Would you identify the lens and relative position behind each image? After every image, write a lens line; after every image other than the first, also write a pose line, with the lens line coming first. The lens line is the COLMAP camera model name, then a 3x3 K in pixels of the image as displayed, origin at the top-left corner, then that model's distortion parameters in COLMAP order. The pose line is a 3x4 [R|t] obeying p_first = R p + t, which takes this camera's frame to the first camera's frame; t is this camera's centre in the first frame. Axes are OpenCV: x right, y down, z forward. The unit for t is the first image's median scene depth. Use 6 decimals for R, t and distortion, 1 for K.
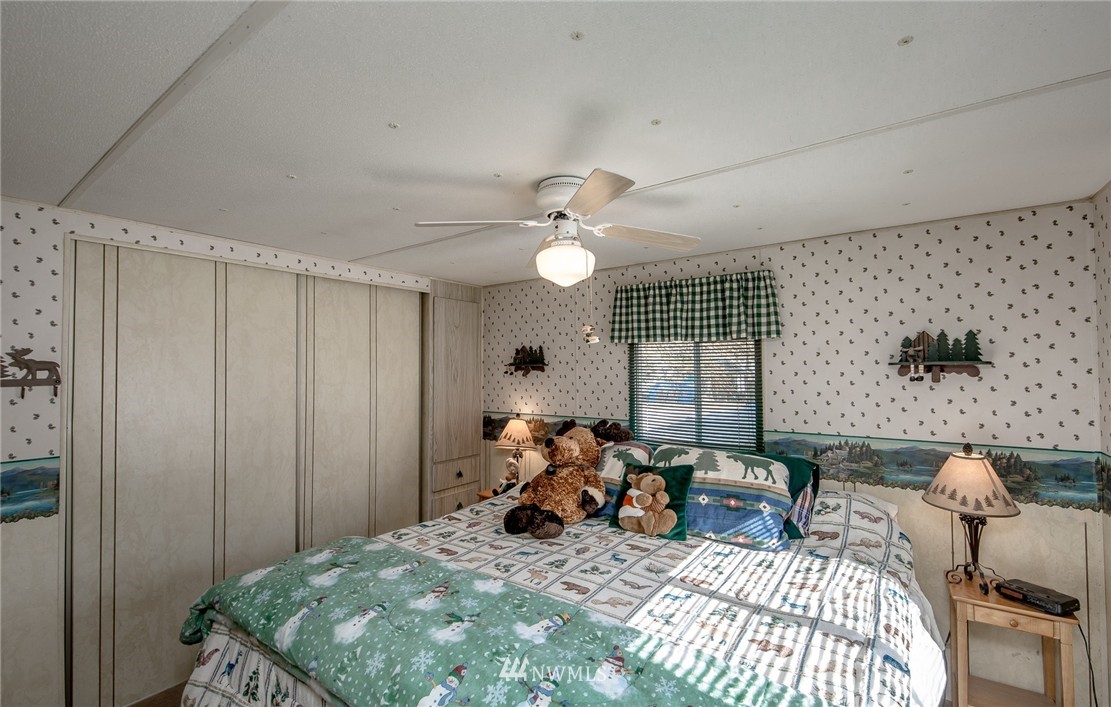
lens RADIAL K [[497.1, 0, 555.5], [0, 497.1, 353.5], [0, 0, 1]] dist [-0.000516, -0.012927]
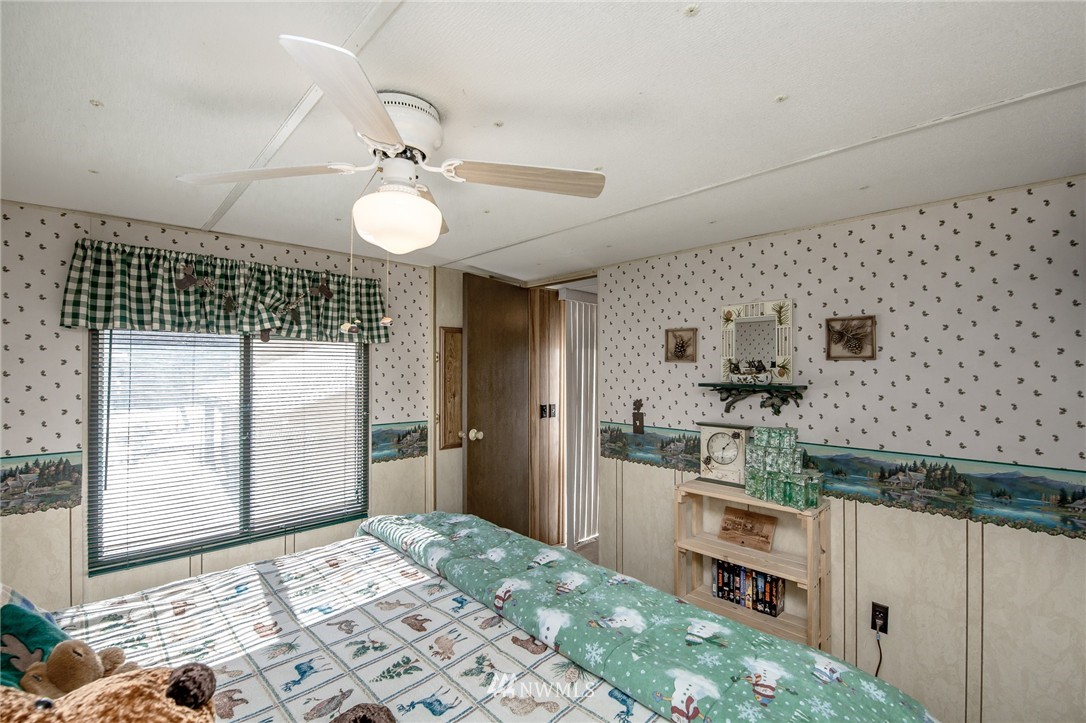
lens RADIAL K [[472.6, 0, 543.0], [0, 472.6, 361.5], [0, 0, 1]] dist [-0.000347, -0.009771]
pose [[-0.984875, 0.004924, 0.173194, -0.315964], [-0.002733, 0.999030, -0.043945, 0.046025], [-0.173242, -0.043754, -0.983907, 1.734986]]
